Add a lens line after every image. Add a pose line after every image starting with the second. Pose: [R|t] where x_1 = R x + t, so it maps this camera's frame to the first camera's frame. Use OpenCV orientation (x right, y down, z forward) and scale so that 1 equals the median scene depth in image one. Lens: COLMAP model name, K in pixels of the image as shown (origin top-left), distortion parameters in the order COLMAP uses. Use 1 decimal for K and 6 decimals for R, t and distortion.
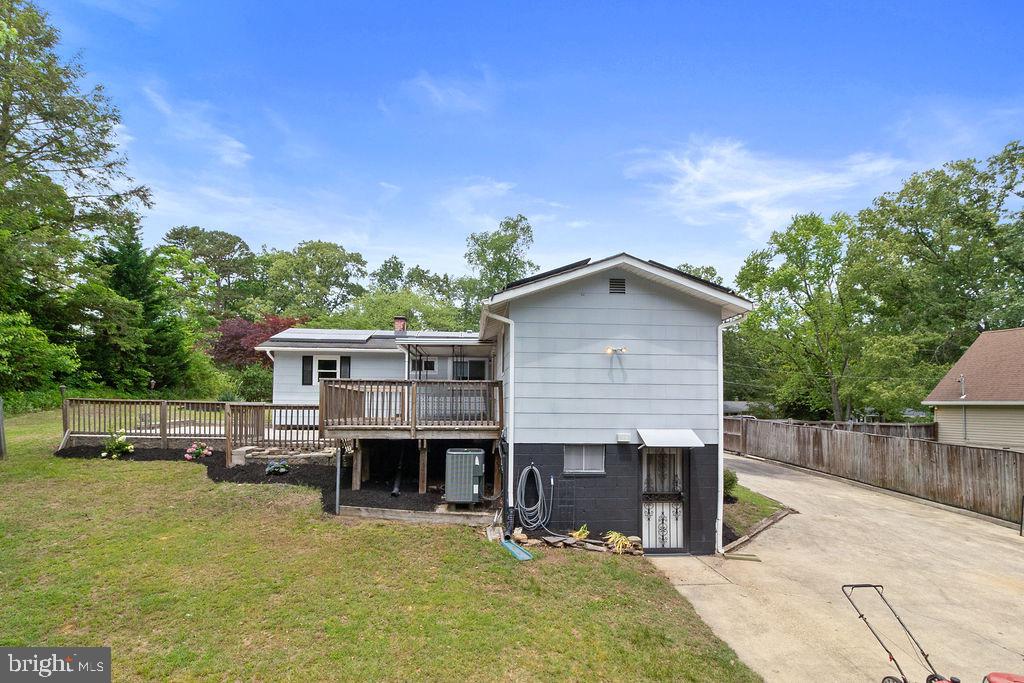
lens RADIAL K [[513.9, 0, 513.0], [0, 513.9, 403.7], [0, 0, 1]] dist [0.003737, -0.000529]
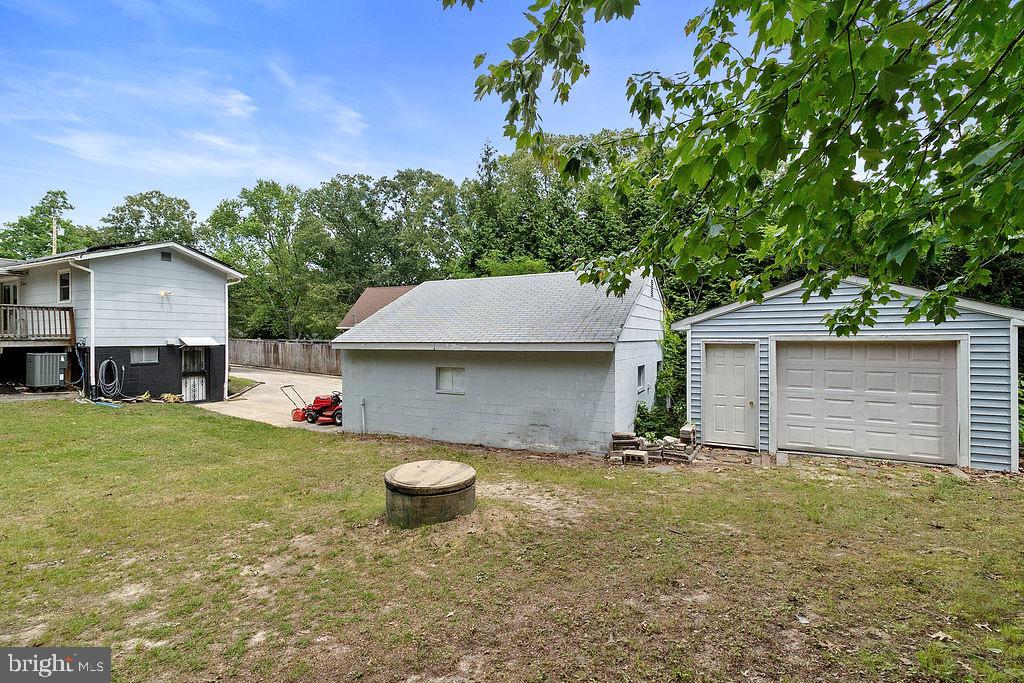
lens RADIAL K [[477.7, 0, 504.9], [0, 477.7, 330.5], [0, 0, 1]] dist [0.002619, -0.000937]
pose [[0.561276, 0.001155, 0.827628, -0.504931], [0.001350, 0.999996, -0.002312, 0.030771], [-0.827628, 0.002415, 0.561272, -0.893934]]
